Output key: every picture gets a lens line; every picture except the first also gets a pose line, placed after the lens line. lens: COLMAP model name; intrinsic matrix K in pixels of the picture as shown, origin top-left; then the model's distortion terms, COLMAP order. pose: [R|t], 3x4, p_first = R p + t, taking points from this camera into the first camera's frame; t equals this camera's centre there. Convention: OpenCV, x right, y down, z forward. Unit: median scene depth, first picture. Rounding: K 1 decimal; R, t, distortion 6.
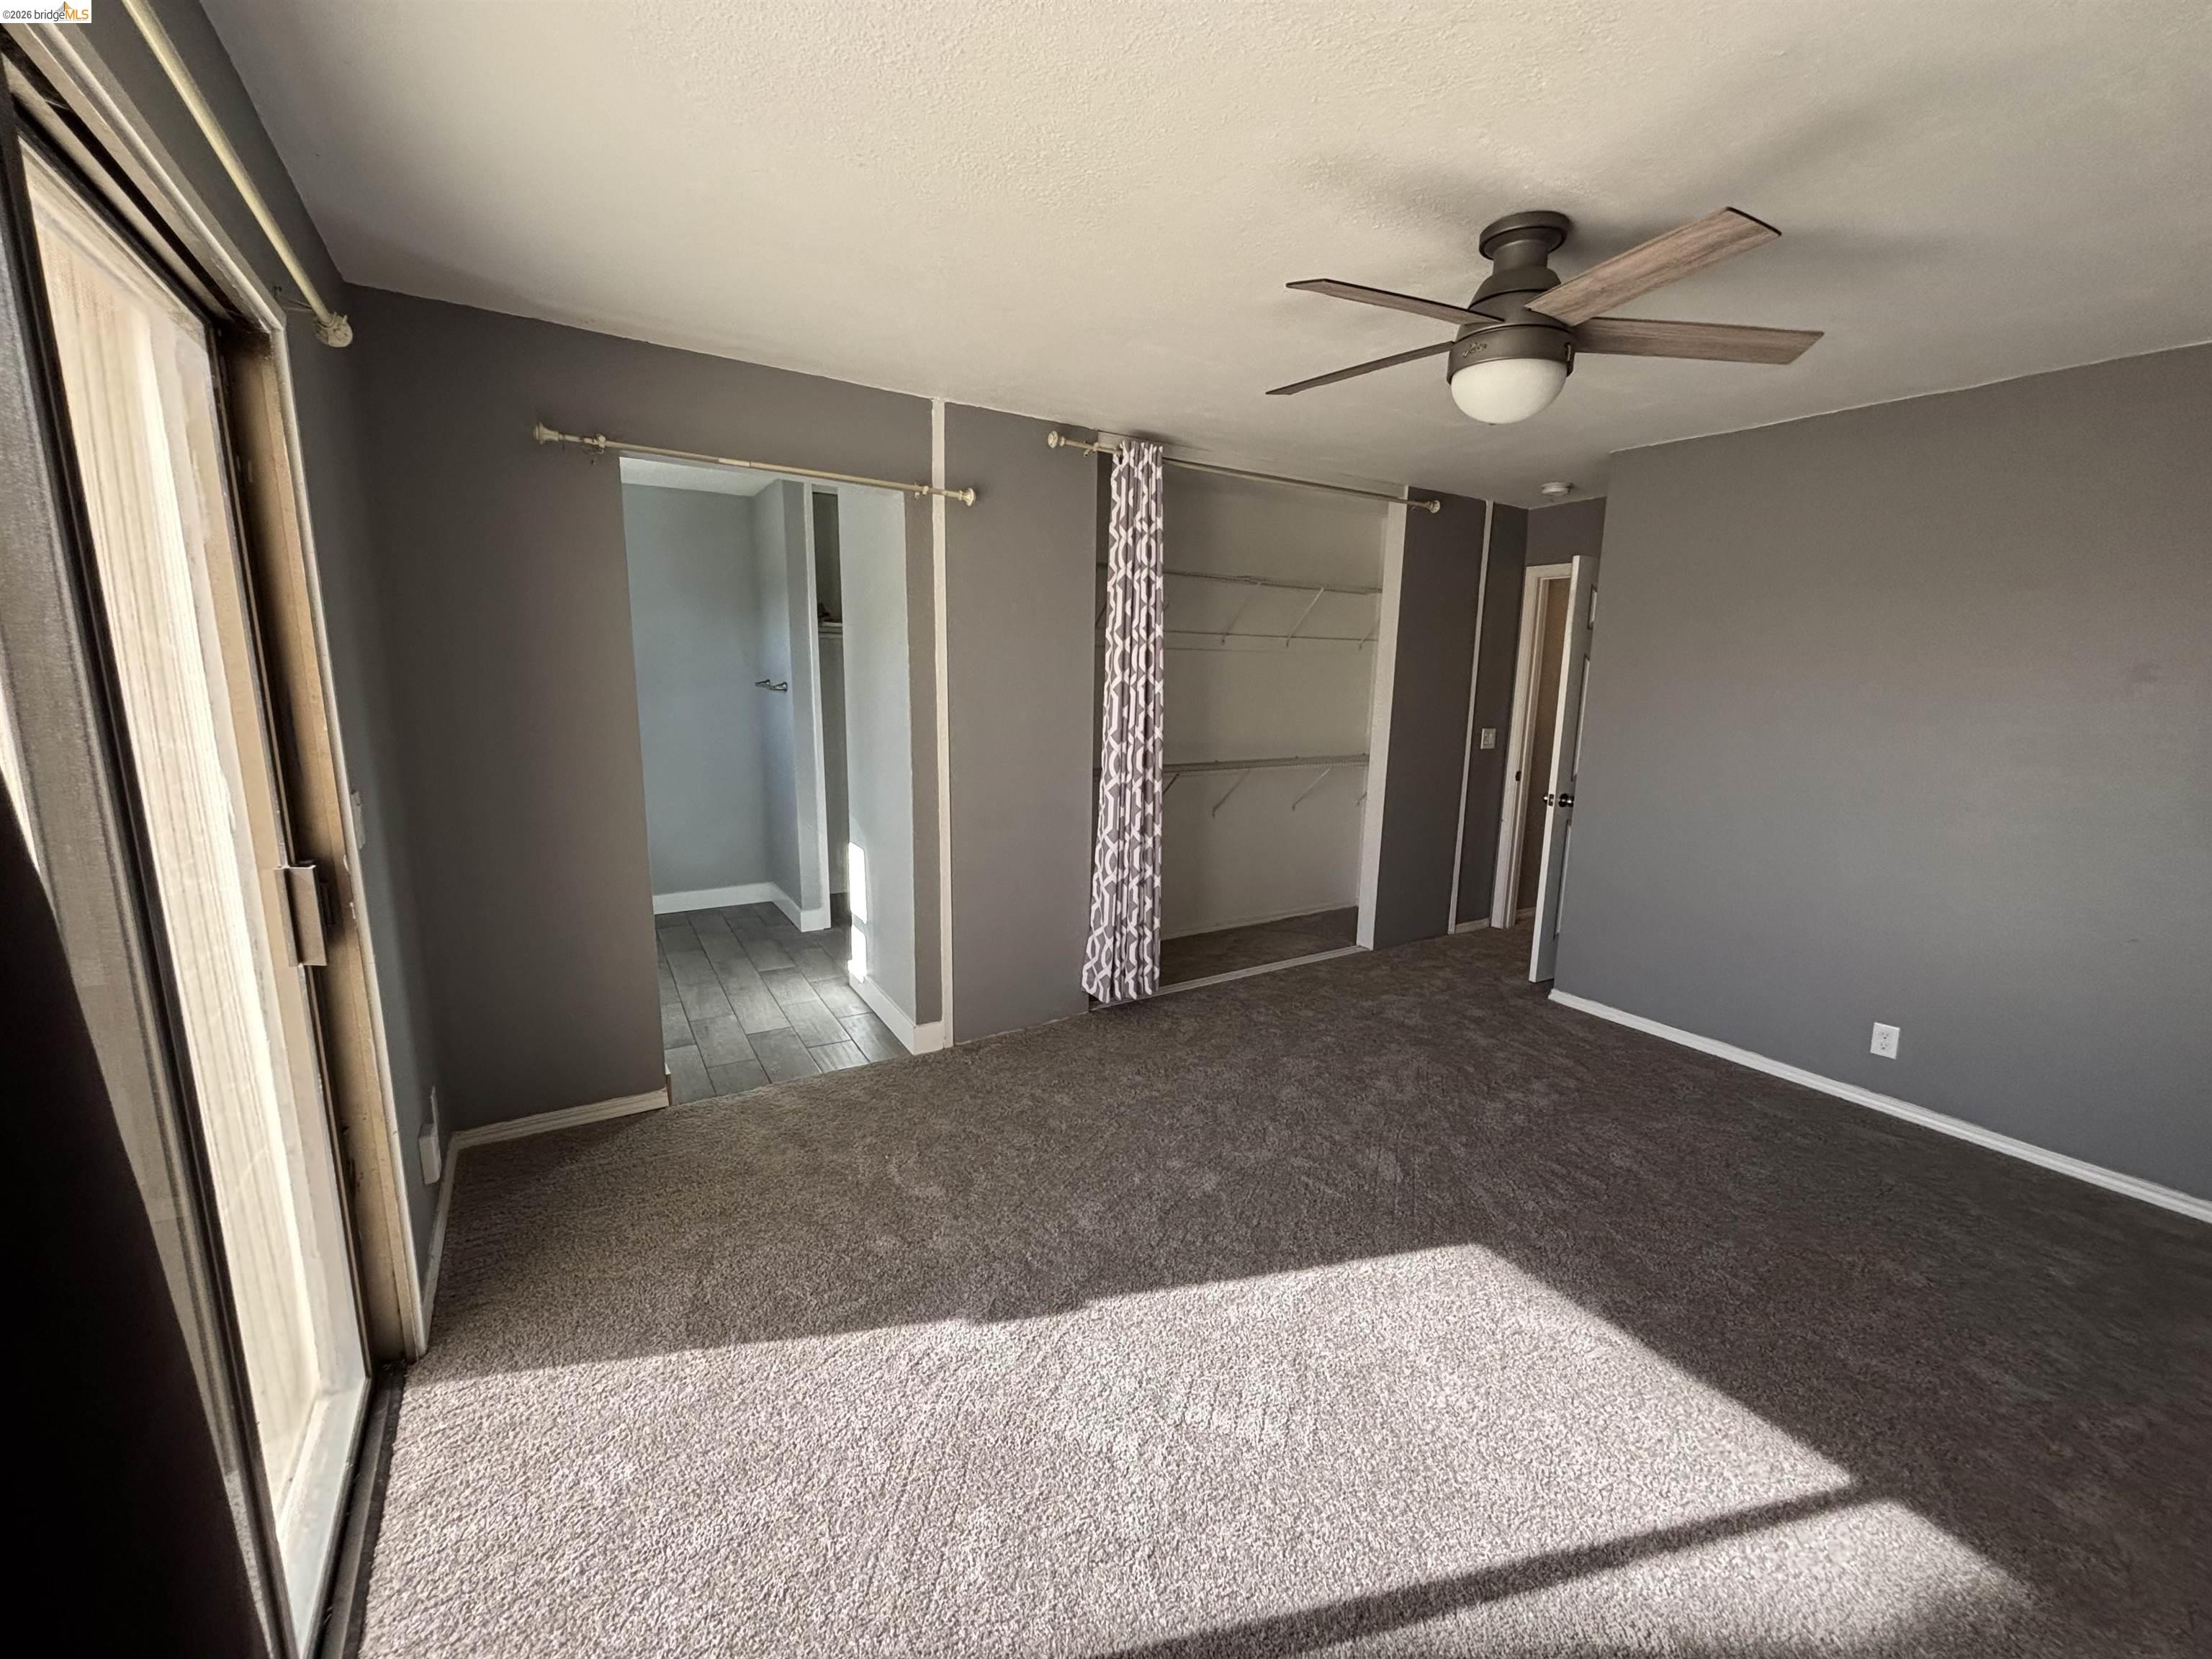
lens RADIAL K [[889.1, 0, 1106.0], [0, 889.1, 829.5], [0, 0, 1]] dist [0.000779, 0.000107]
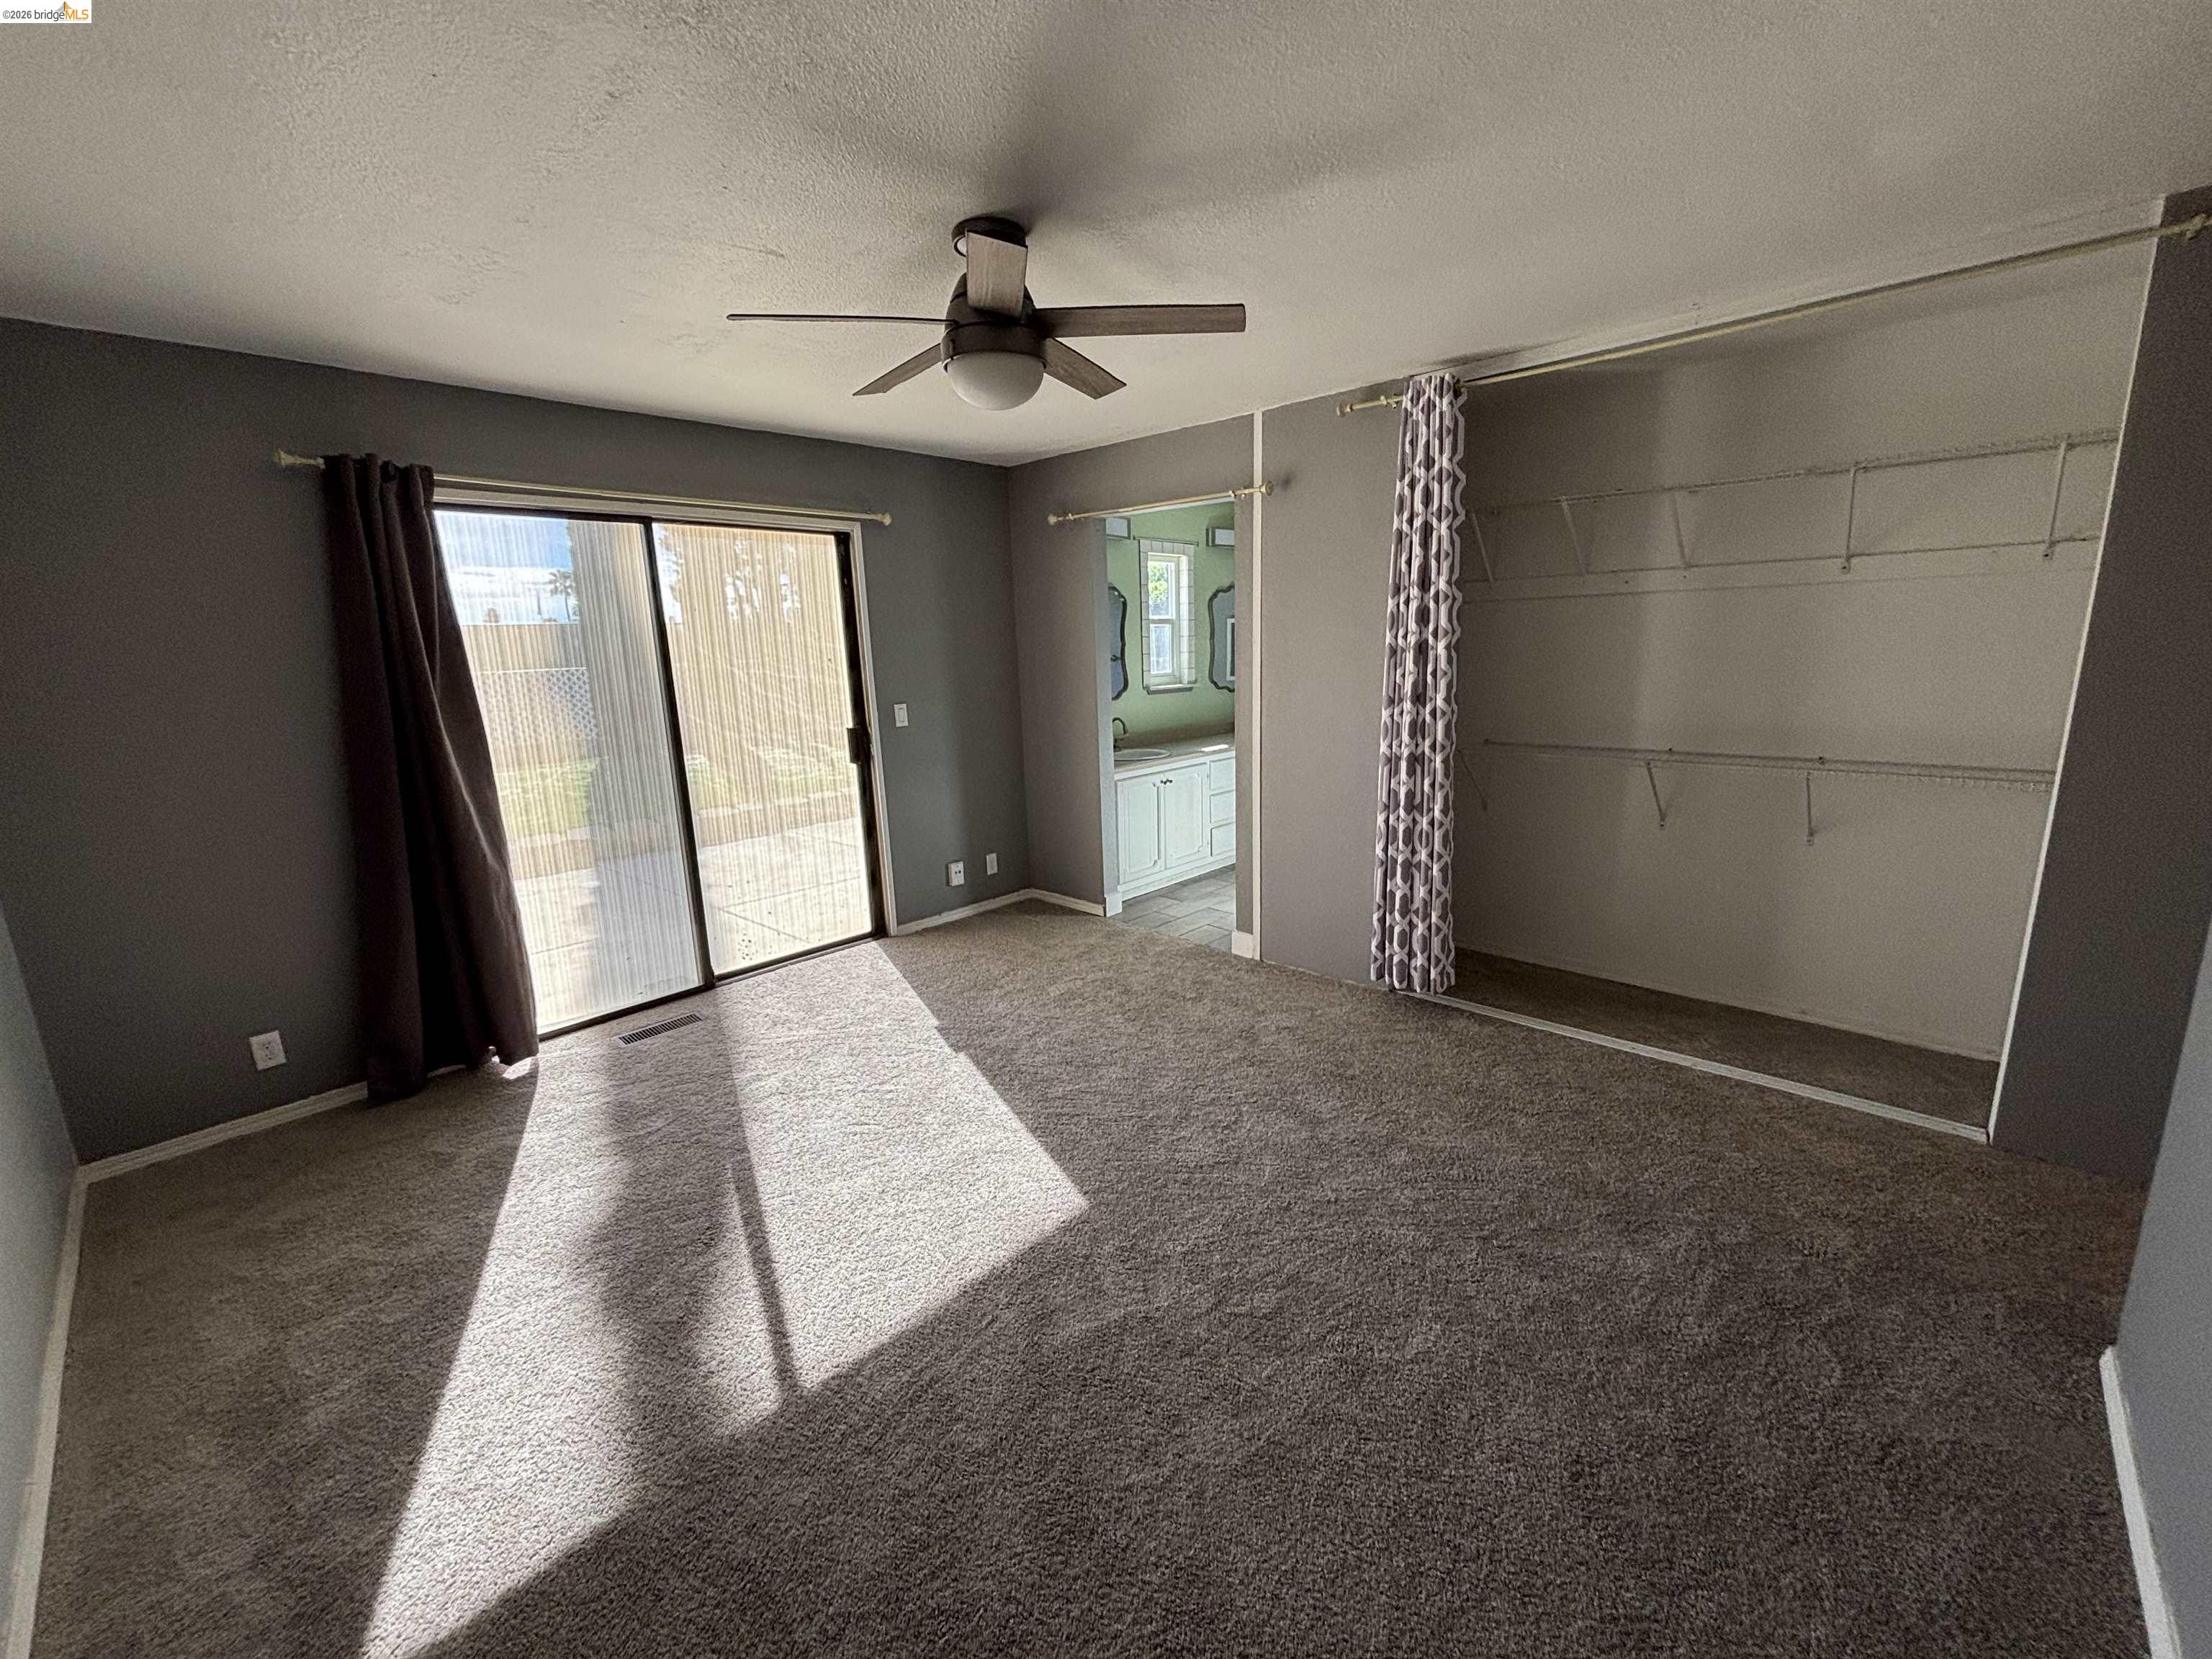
lens RADIAL K [[898.5, 0, 1106.0], [0, 898.5, 829.5], [0, 0, 1]] dist [-0.001023, -0.000368]
pose [[0.236179, 0.171365, -0.956480, 0.833565], [-0.140402, 0.980016, 0.140913, -0.060684], [0.961513, 0.101011, 0.255519, 0.452683]]
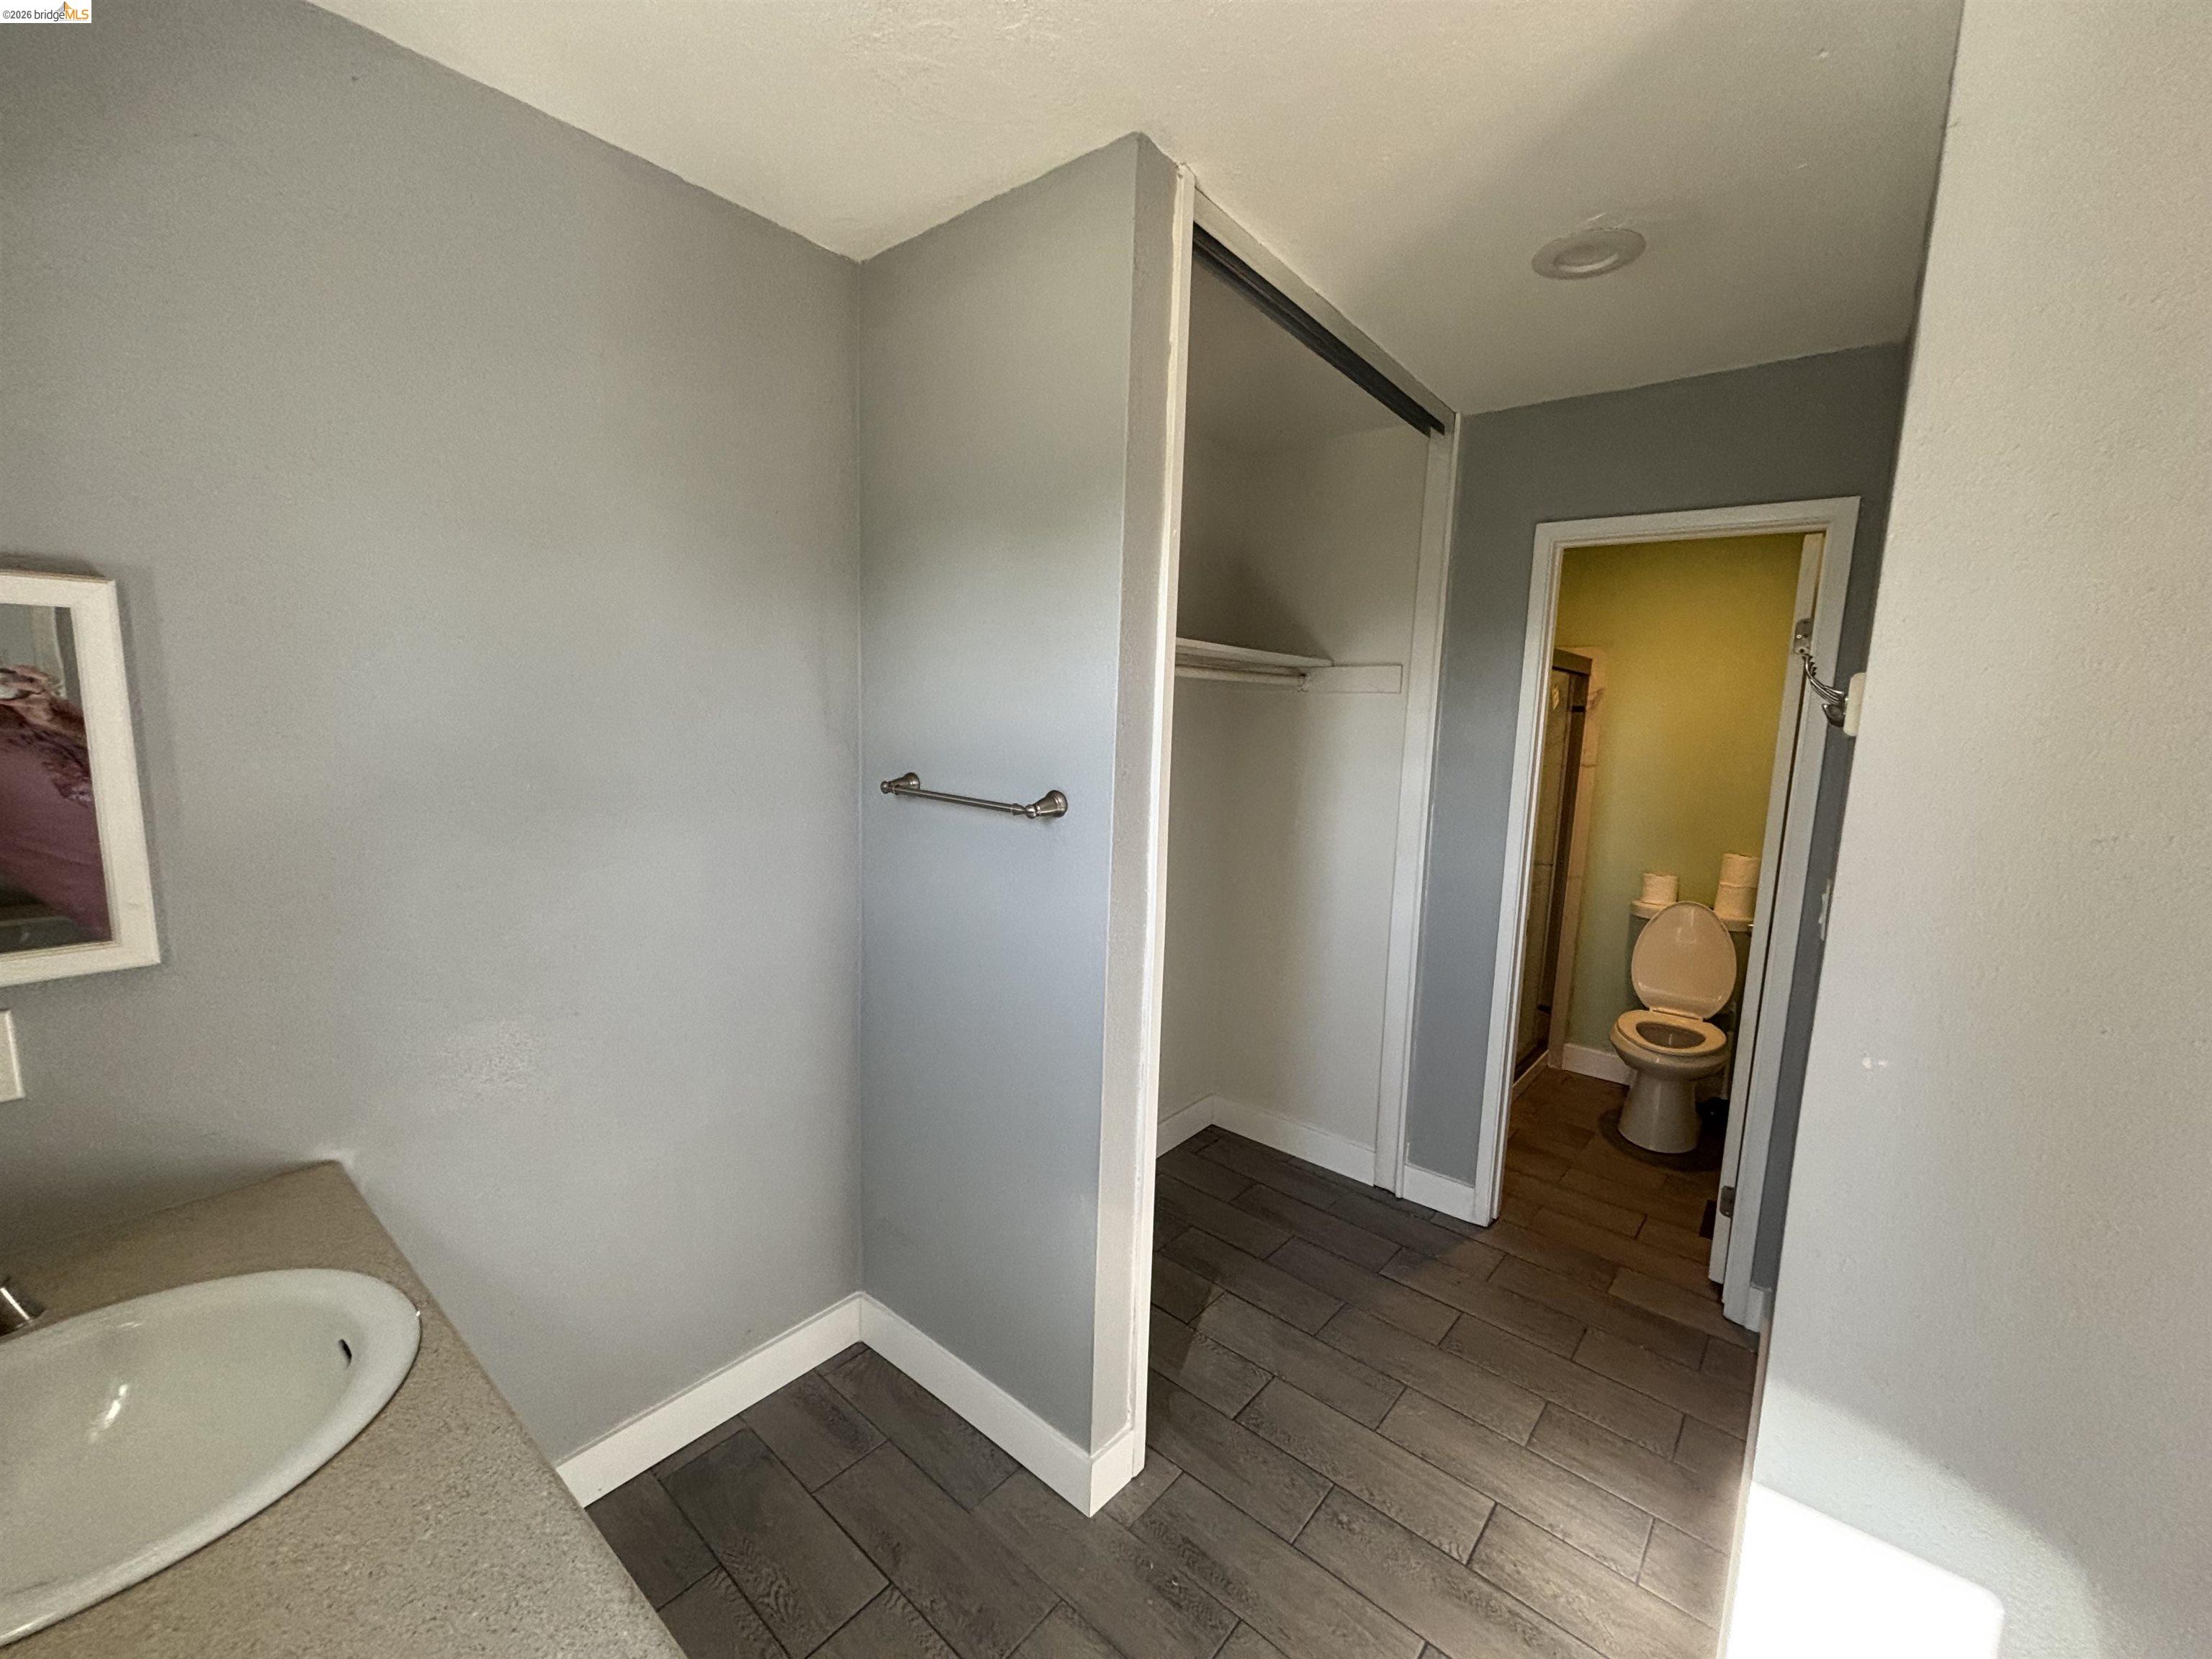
lens RADIAL K [[874.8, 0, 1106.0], [0, 874.8, 829.5], [0, 0, 1]] dist [0.001065, 0.000047]
pose [[0.952107, -0.028491, 0.304436, -0.553991], [0.041306, 0.998507, -0.035736, -0.171715], [-0.302964, 0.046600, 0.951862, 0.868241]]
